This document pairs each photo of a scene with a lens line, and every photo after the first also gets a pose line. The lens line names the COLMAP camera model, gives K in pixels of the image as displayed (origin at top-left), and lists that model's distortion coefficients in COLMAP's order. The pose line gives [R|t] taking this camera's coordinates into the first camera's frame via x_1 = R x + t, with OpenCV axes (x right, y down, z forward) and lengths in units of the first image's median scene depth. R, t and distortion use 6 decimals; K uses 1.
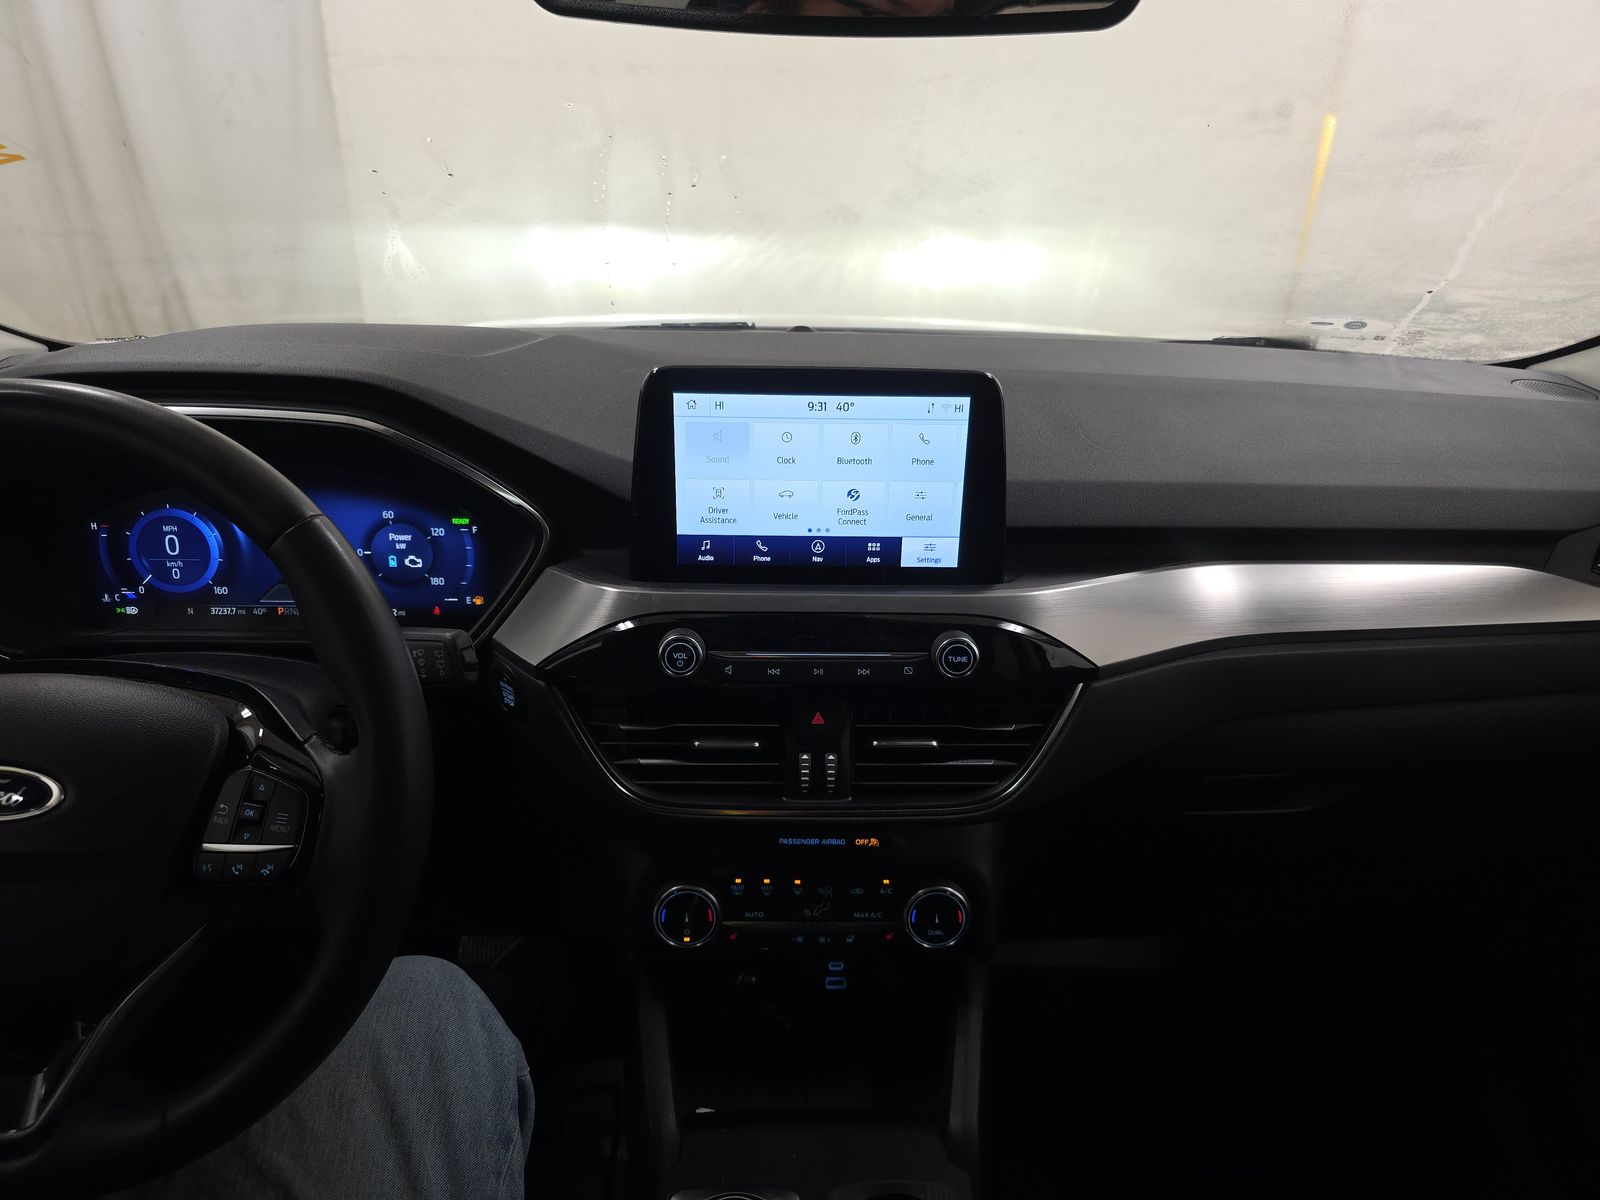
lens RADIAL K [[1121.3, 0, 800.0], [0, 1121.3, 600.0], [0, 0, 1]] dist [0.095933, -0.075703]
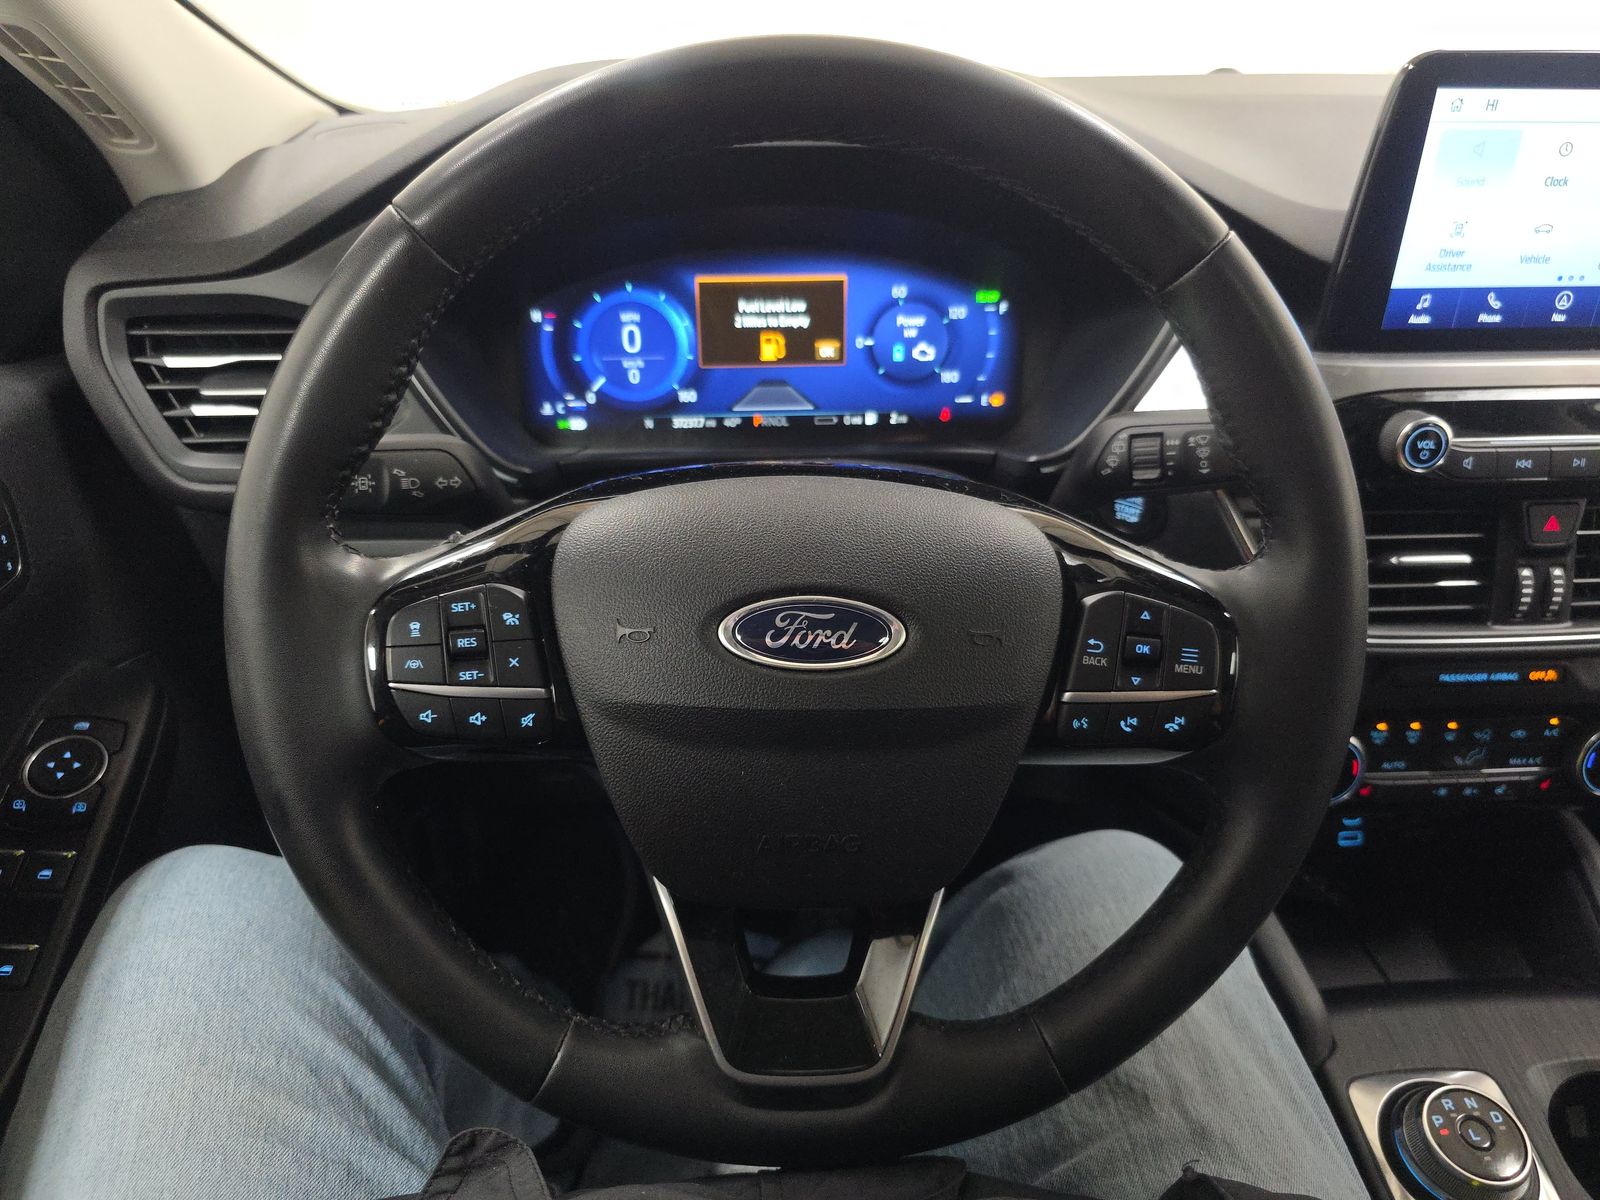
lens RADIAL K [[1126.2, 0, 780.2], [0, 1126.2, 604.2], [0, 0, 1]] dist [0.063462, -0.074036]
pose [[0.998695, -0.033906, 0.038201, -0.482456], [0.028676, 0.991103, 0.129970, 0.036179], [-0.042268, -0.128705, 0.990782, 0.189182]]
